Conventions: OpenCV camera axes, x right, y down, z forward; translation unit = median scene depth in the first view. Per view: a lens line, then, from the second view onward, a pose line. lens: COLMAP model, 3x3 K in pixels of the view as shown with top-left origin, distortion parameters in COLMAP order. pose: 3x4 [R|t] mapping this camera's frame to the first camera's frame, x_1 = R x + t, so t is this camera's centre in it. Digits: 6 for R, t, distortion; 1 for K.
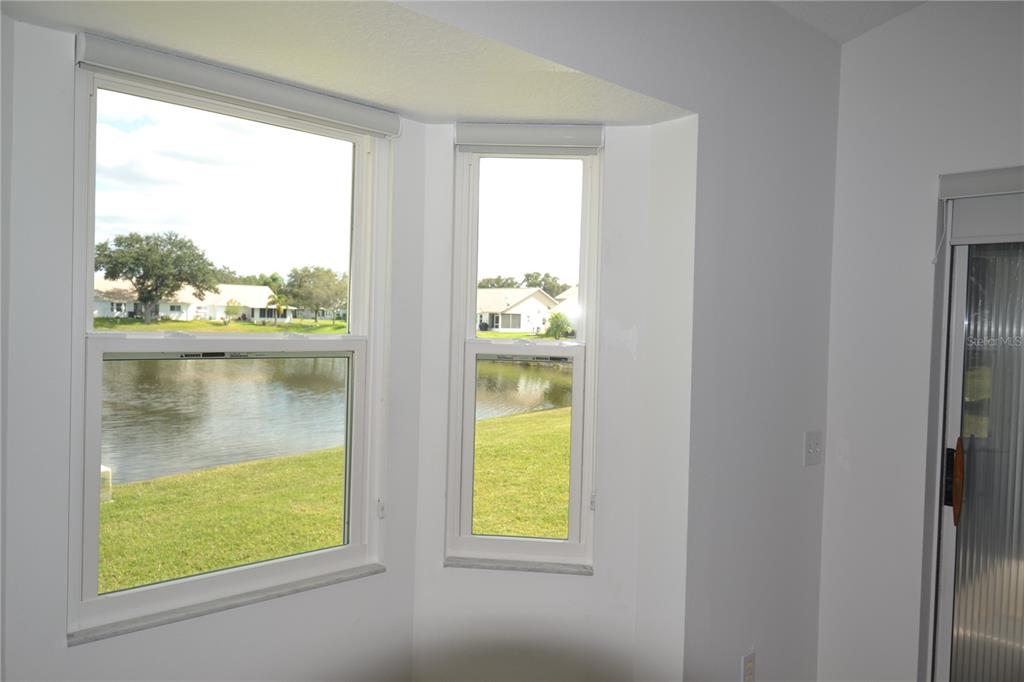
lens RADIAL K [[734.7, 0, 510.8], [0, 734.7, 336.6], [0, 0, 1]] dist [0.054789, -0.064373]
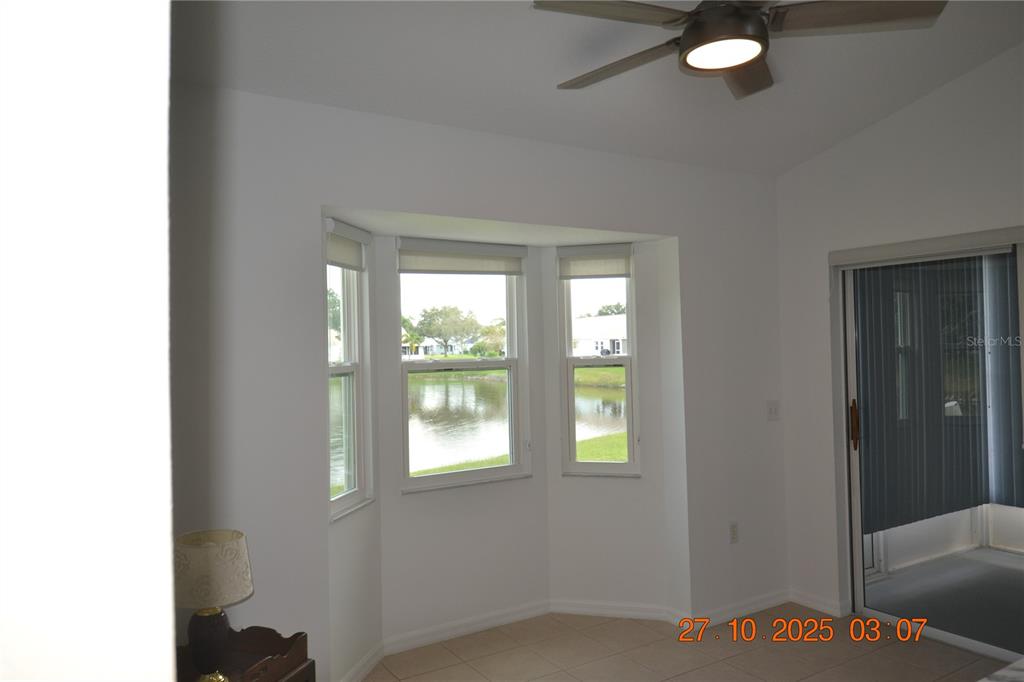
lens RADIAL K [[734.7, 0, 510.8], [0, 734.7, 336.6], [0, 0, 1]] dist [0.054789, -0.064373]
pose [[0.984711, -0.056057, -0.164928, 0.030740], [0.049638, 0.997850, -0.042793, 0.006871], [0.166972, 0.033952, 0.985377, -0.248024]]
